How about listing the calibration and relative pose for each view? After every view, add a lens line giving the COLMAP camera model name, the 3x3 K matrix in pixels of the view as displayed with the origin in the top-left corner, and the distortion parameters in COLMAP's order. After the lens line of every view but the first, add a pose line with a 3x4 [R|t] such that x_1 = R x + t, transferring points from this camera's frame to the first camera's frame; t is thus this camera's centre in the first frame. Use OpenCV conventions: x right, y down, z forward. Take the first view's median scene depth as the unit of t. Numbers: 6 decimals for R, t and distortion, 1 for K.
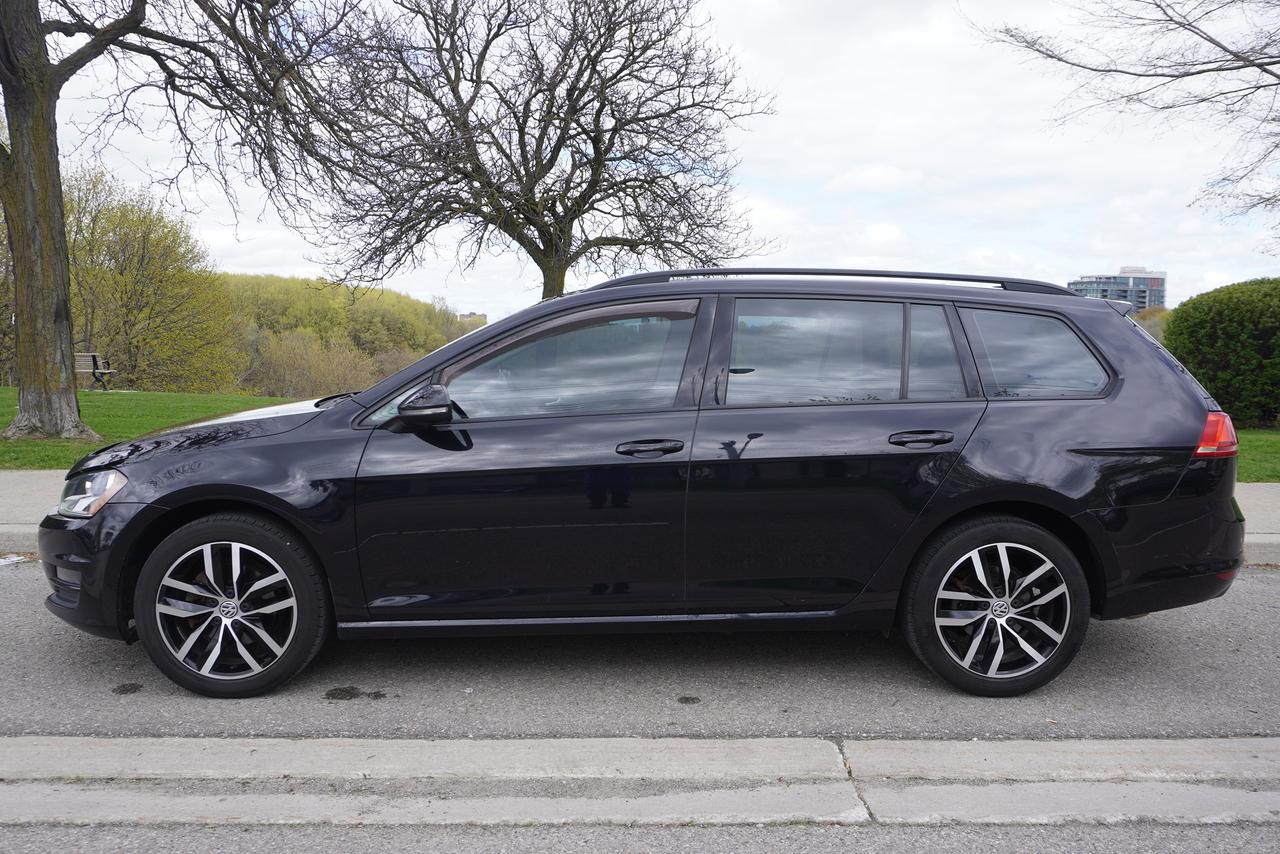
lens RADIAL K [[1100.5, 0, 641.7], [0, 1100.5, 441.0], [0, 0, 1]] dist [-0.007528, 0.026022]
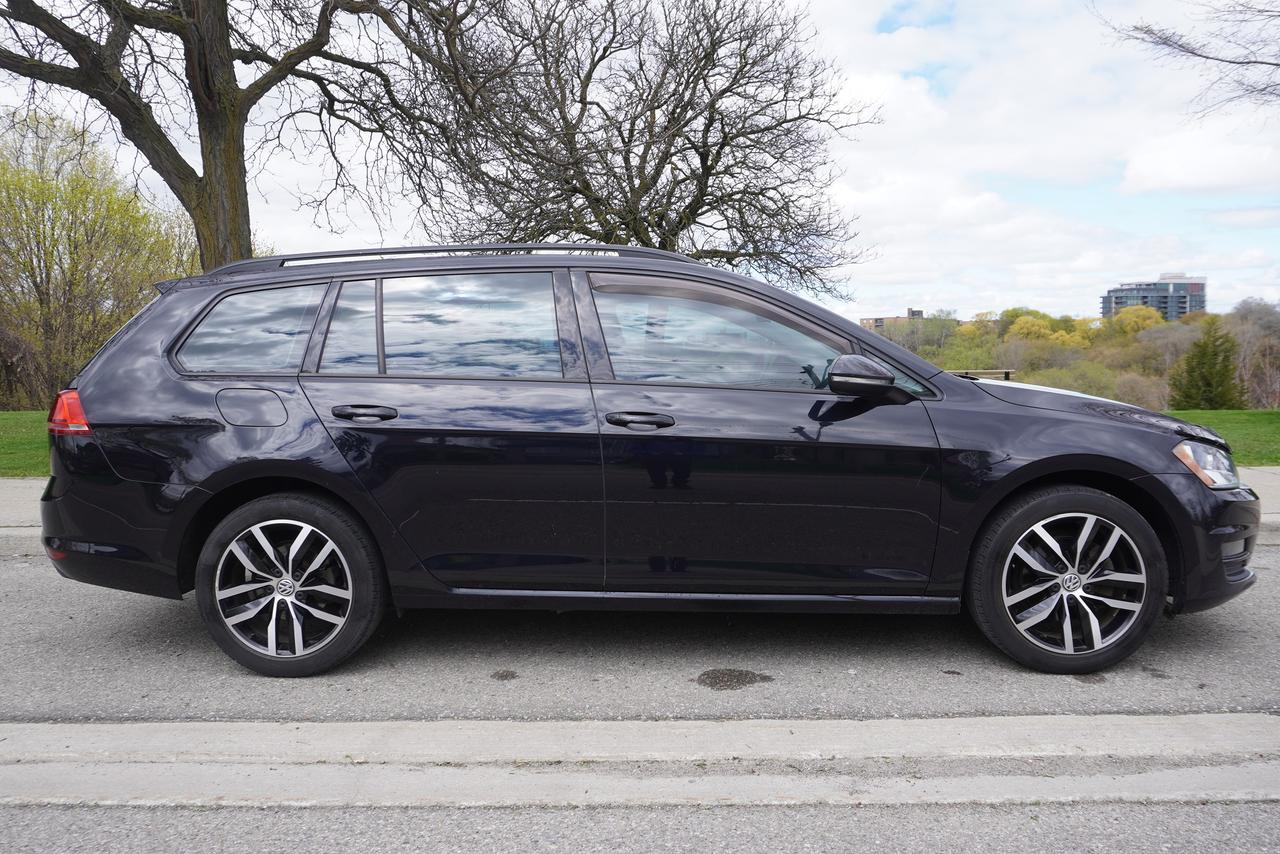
lens RADIAL K [[1066.8, 0, 640.0], [0, 1066.8, 427.0], [0, 0, 1]] dist [-0.013360, 0.019094]
pose [[0.998902, -0.023721, -0.040393, -0.101117], [0.022569, 0.999332, -0.028730, 0.011494], [0.041048, 0.027787, 0.998771, 0.016746]]
